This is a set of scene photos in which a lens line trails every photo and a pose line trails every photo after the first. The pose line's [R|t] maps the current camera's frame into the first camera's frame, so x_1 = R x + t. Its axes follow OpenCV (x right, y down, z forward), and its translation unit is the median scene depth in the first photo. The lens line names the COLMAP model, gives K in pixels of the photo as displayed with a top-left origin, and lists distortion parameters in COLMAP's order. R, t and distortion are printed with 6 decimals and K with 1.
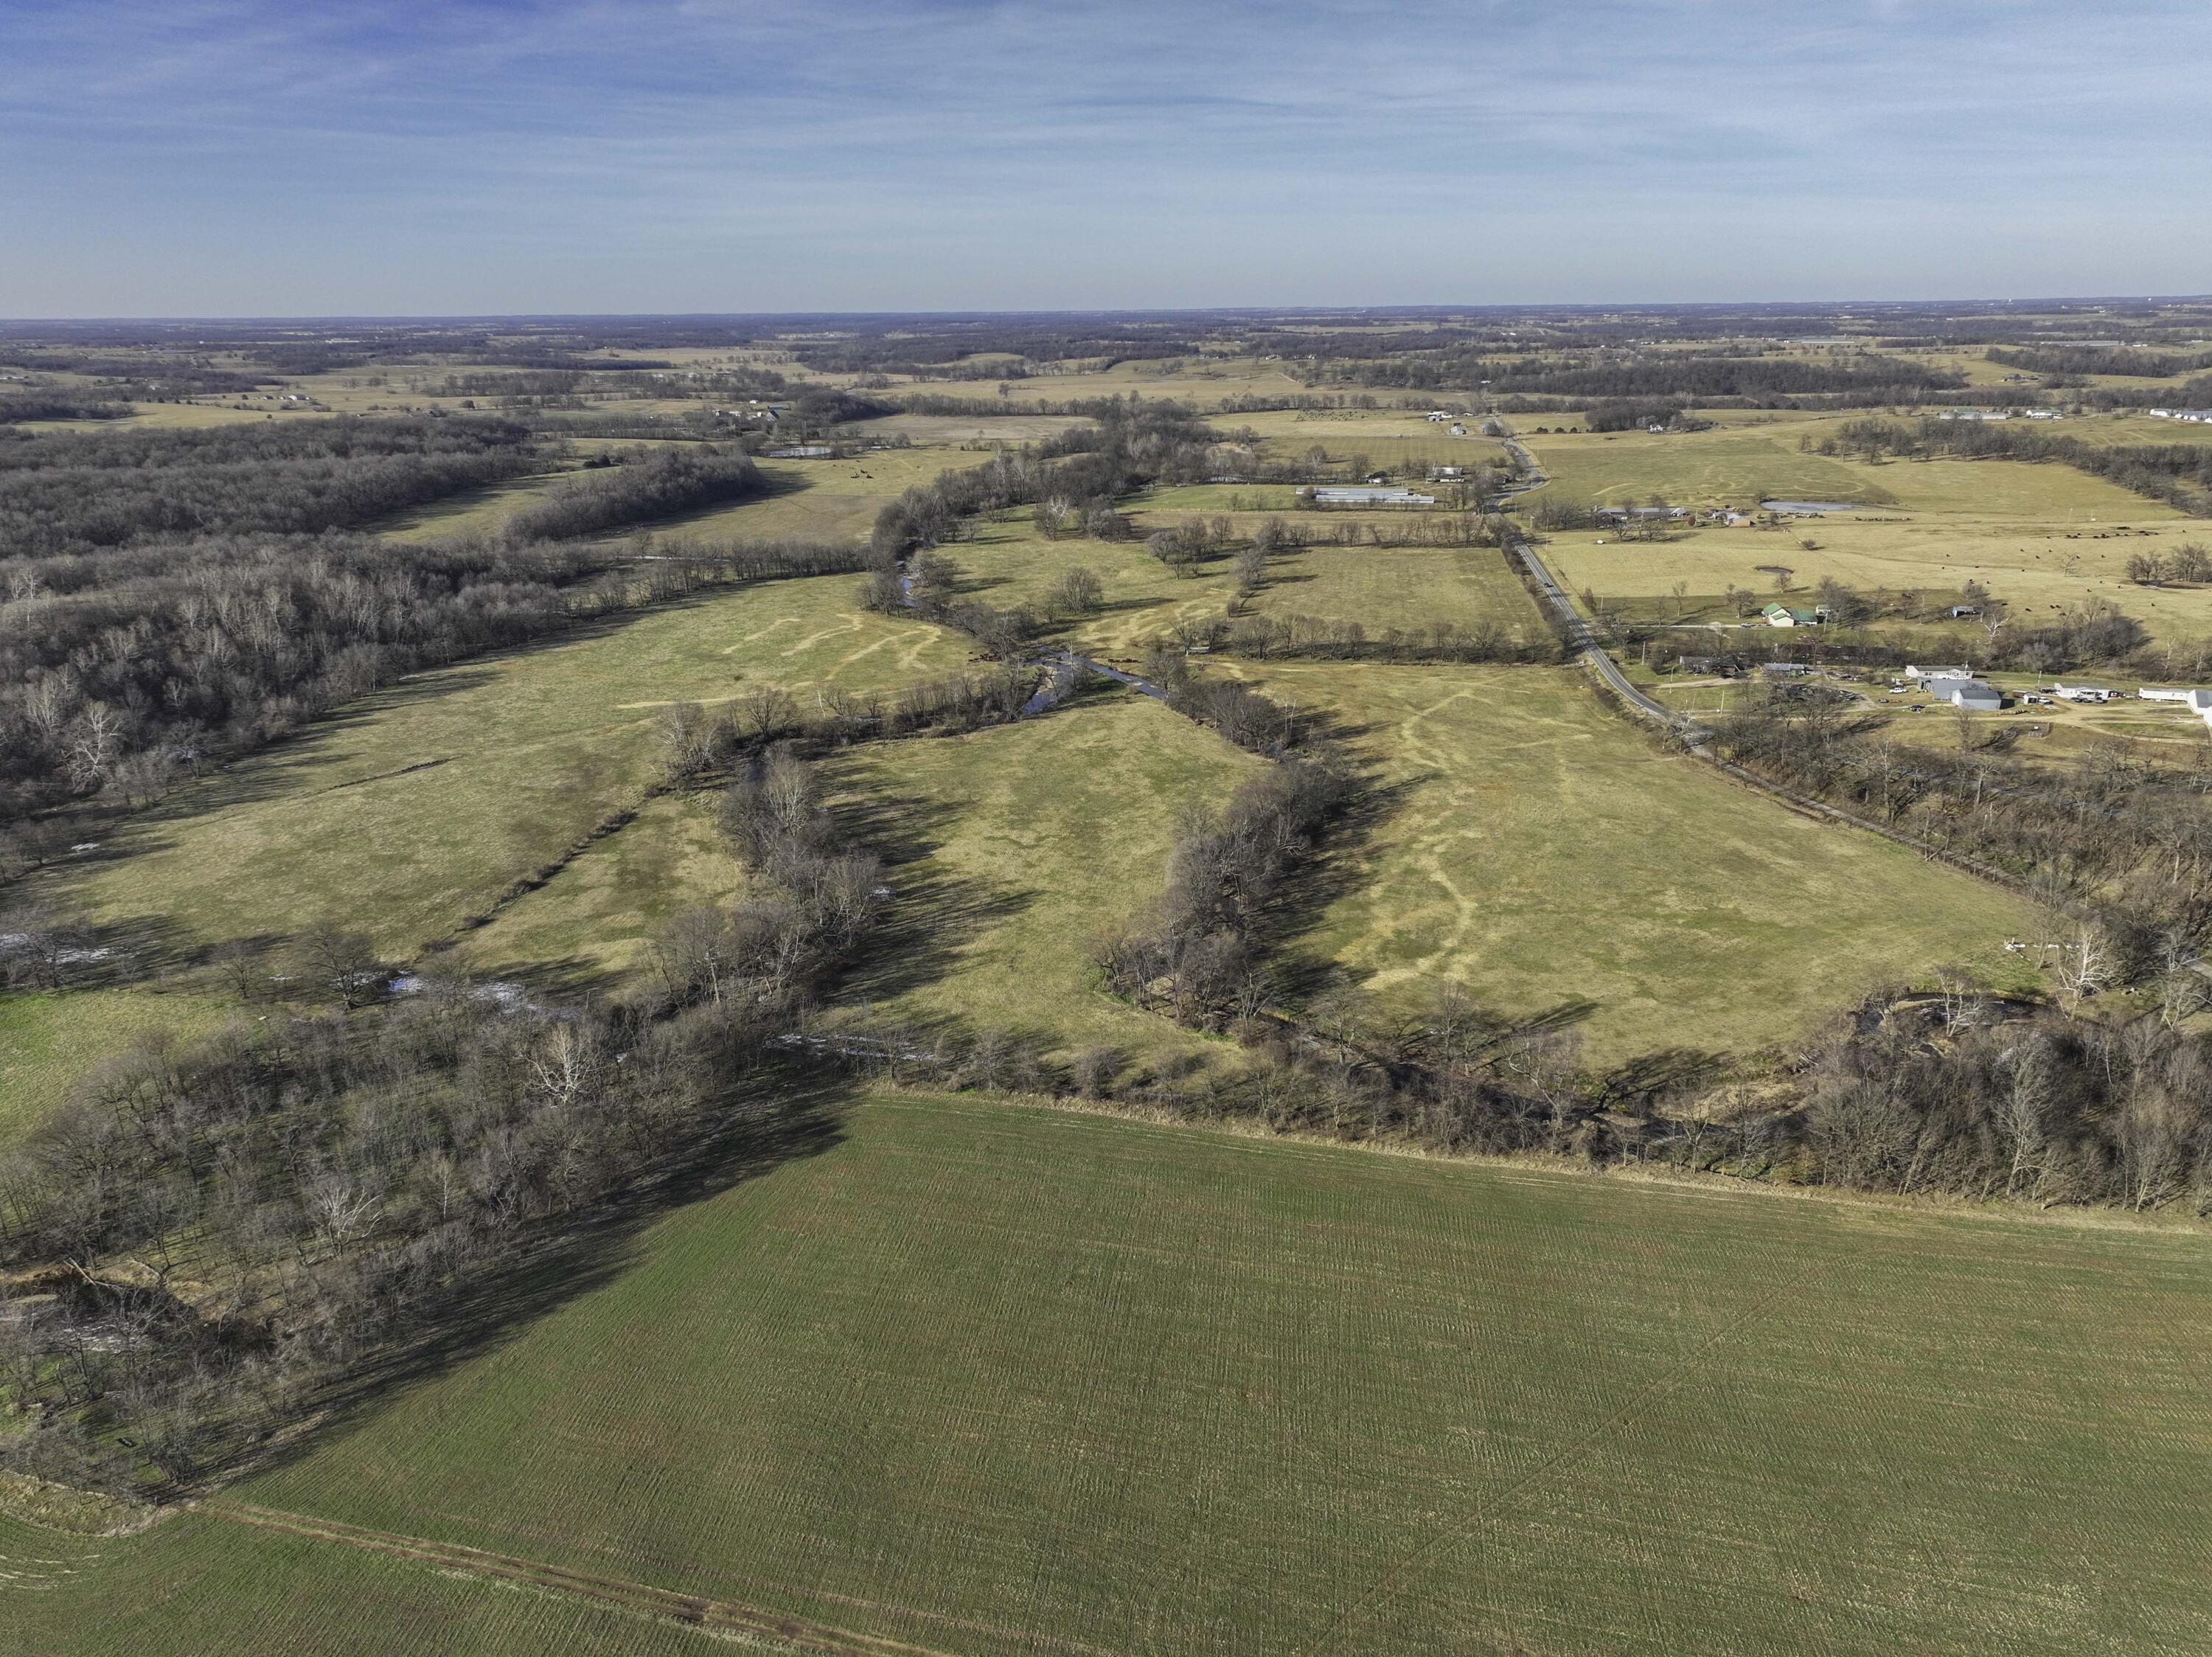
lens RADIAL K [[1542.3, 0, 1108.1], [0, 1542.3, 810.6], [0, 0, 1]] dist [0.006902, 0.010986]
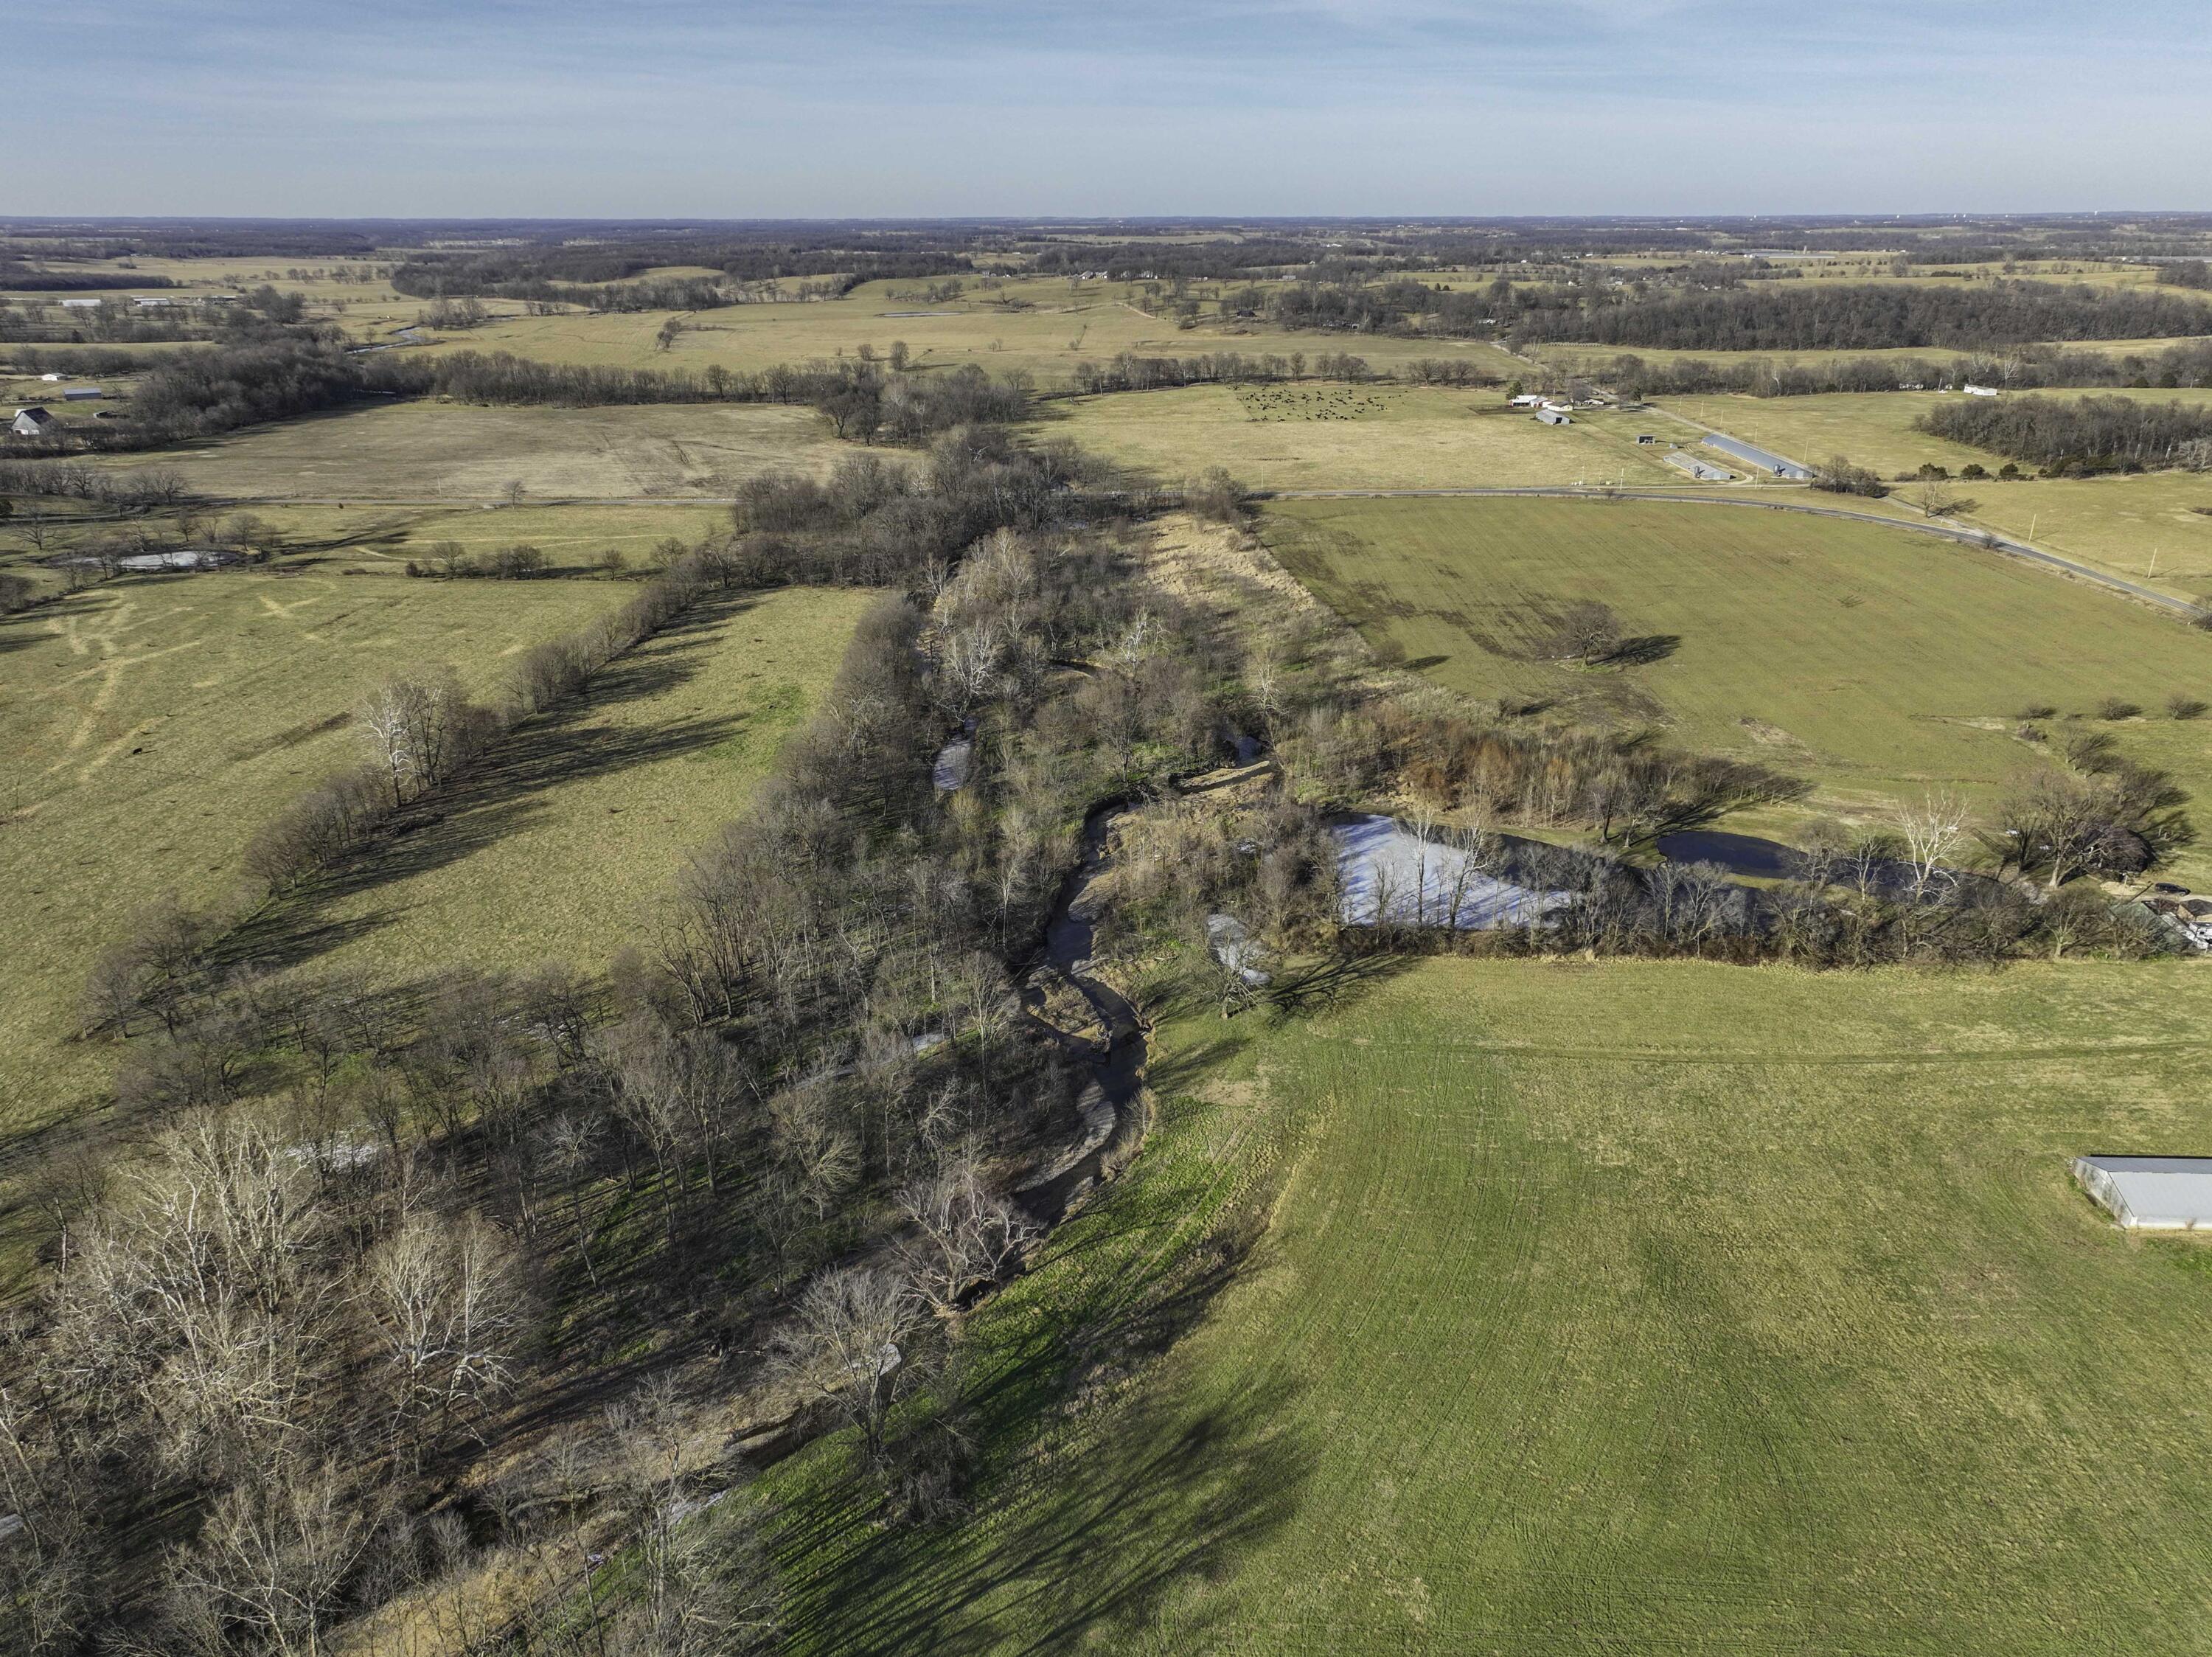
lens RADIAL K [[1542.3, 0, 1108.4], [0, 1542.3, 828.5], [0, 0, 1]] dist [0.006902, 0.010986]
pose [[0.987413, -0.052100, 0.149339, 0.000120], [0.042829, 0.996989, 0.064640, -0.173145], [-0.152257, -0.057430, 0.986671, 0.575414]]
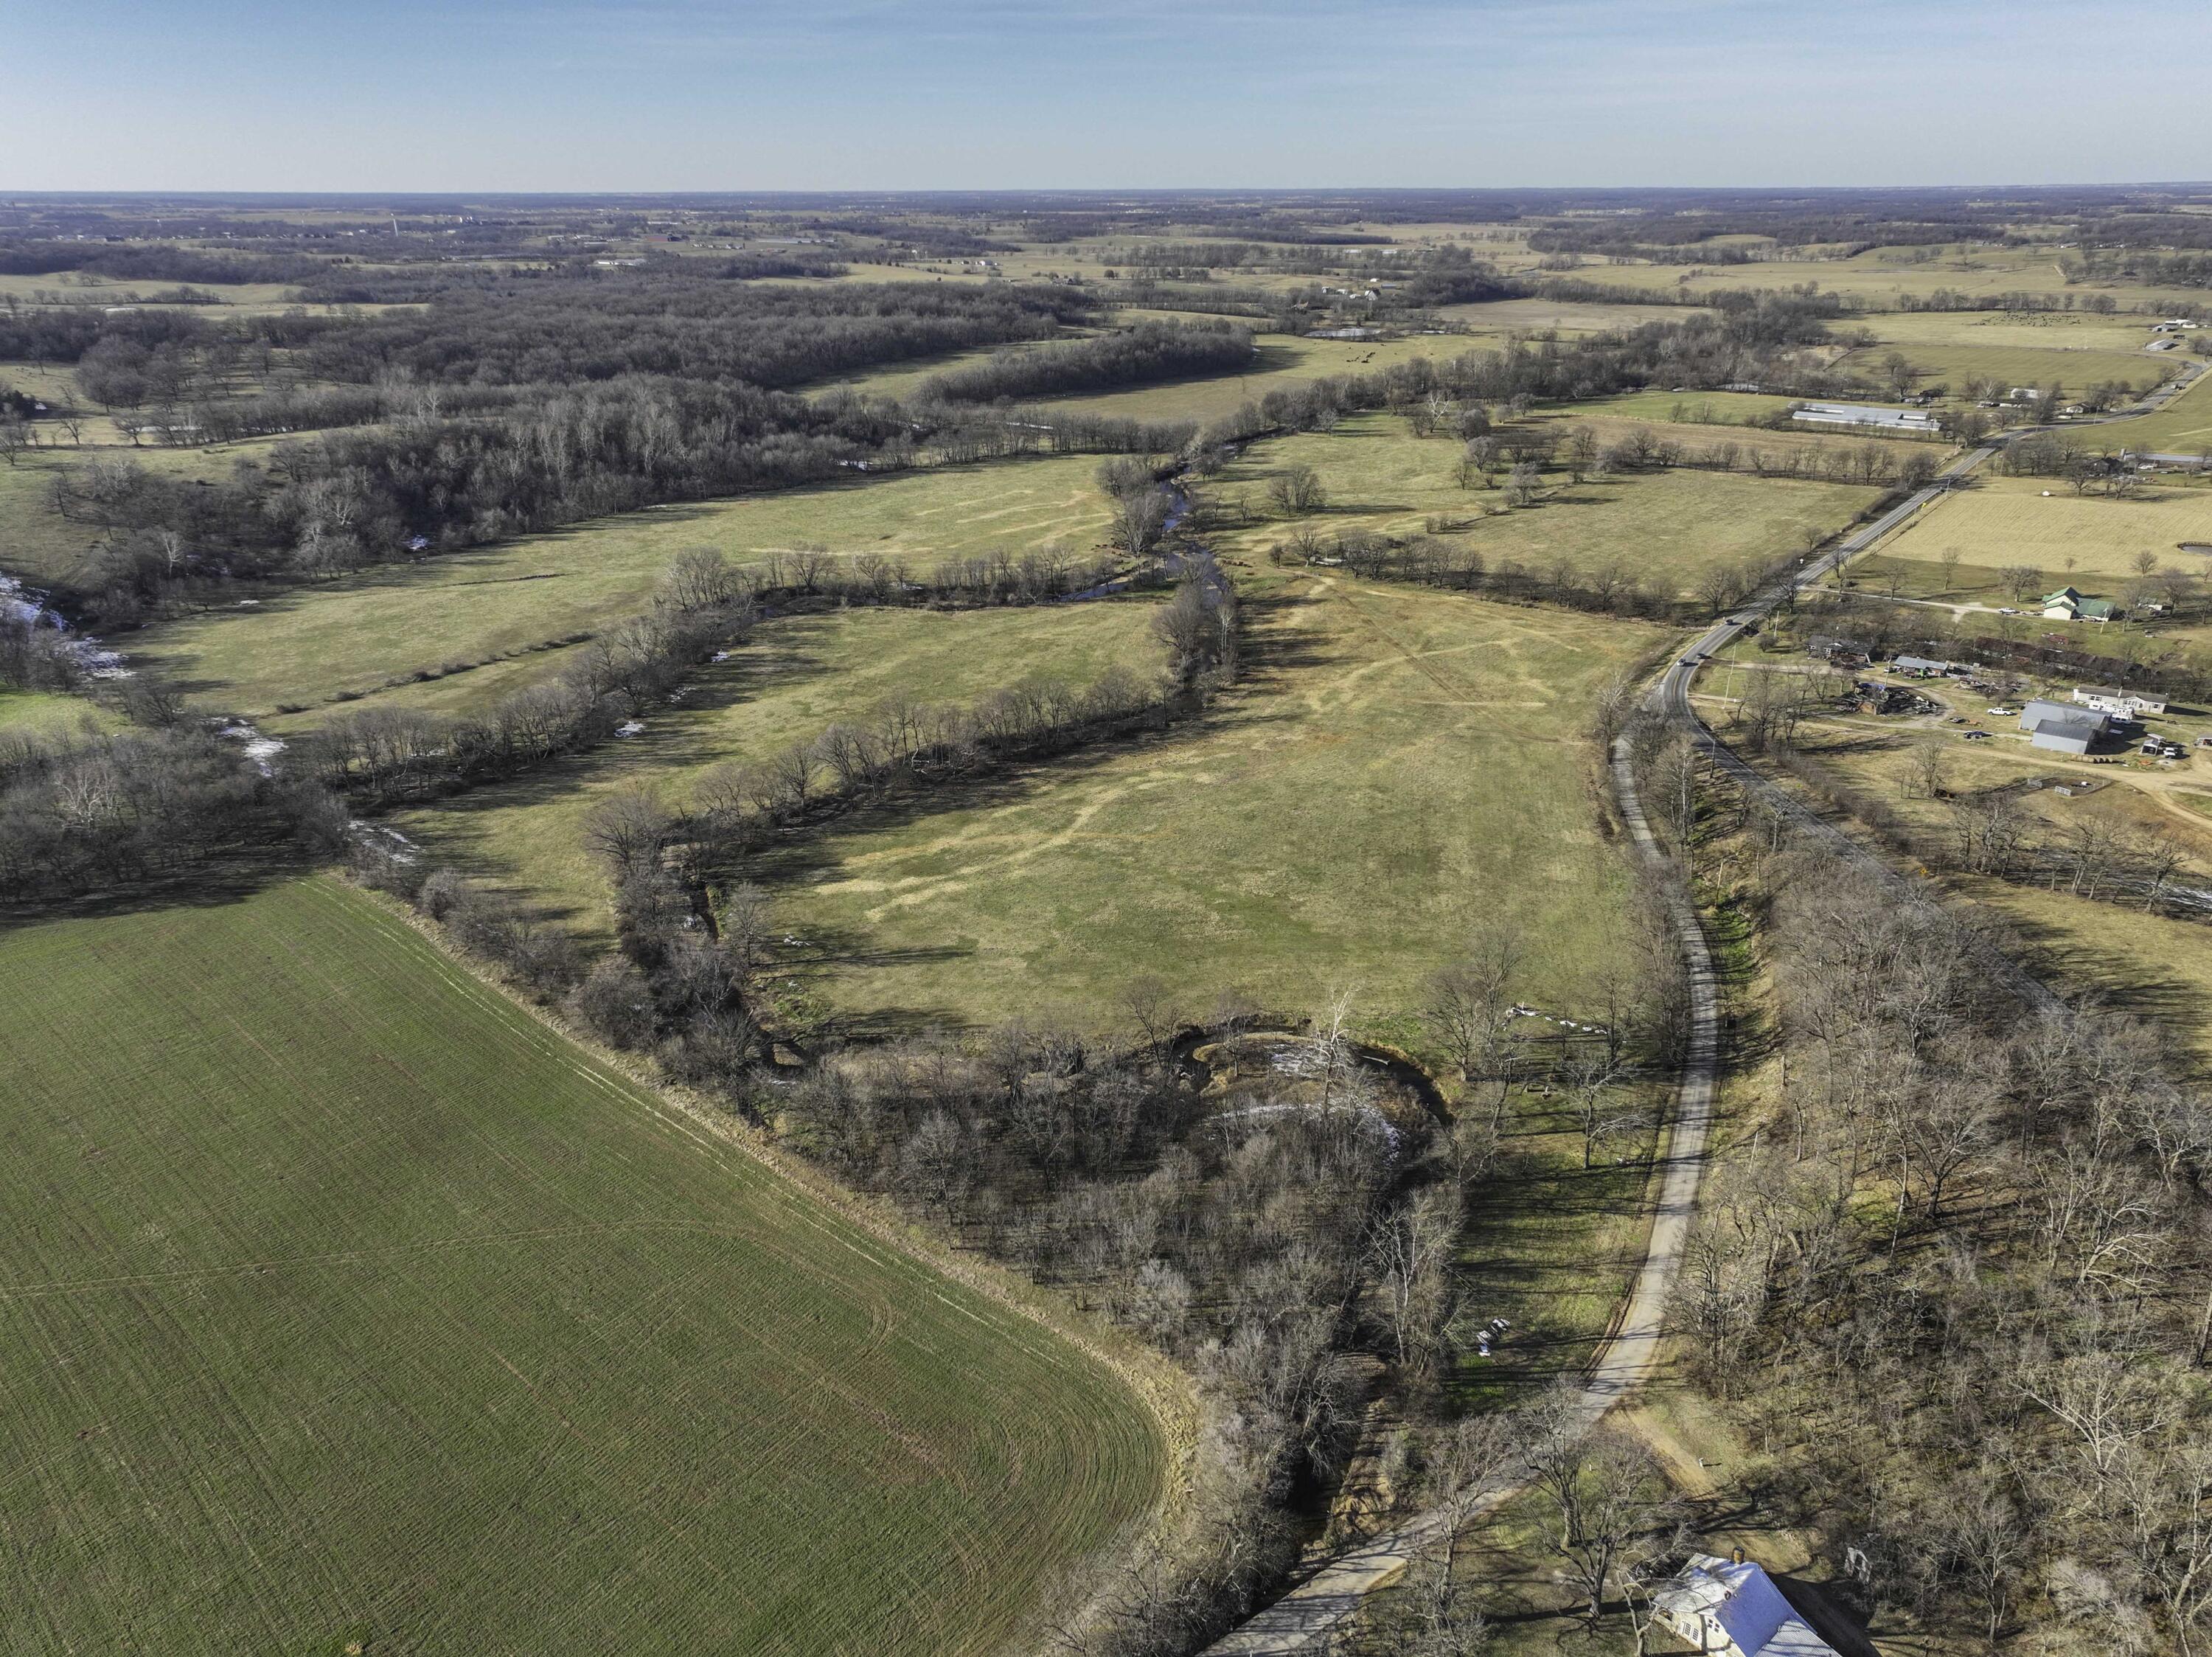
lens RADIAL K [[1542.3, 0, 1119.5], [0, 1542.3, 824.6], [0, 0, 1]] dist [0.006902, 0.010986]
pose [[0.880432, 0.188642, -0.435033, 0.141406], [-0.153398, 0.981435, 0.115125, -0.013238], [0.448674, -0.034627, 0.893024, 0.036484]]
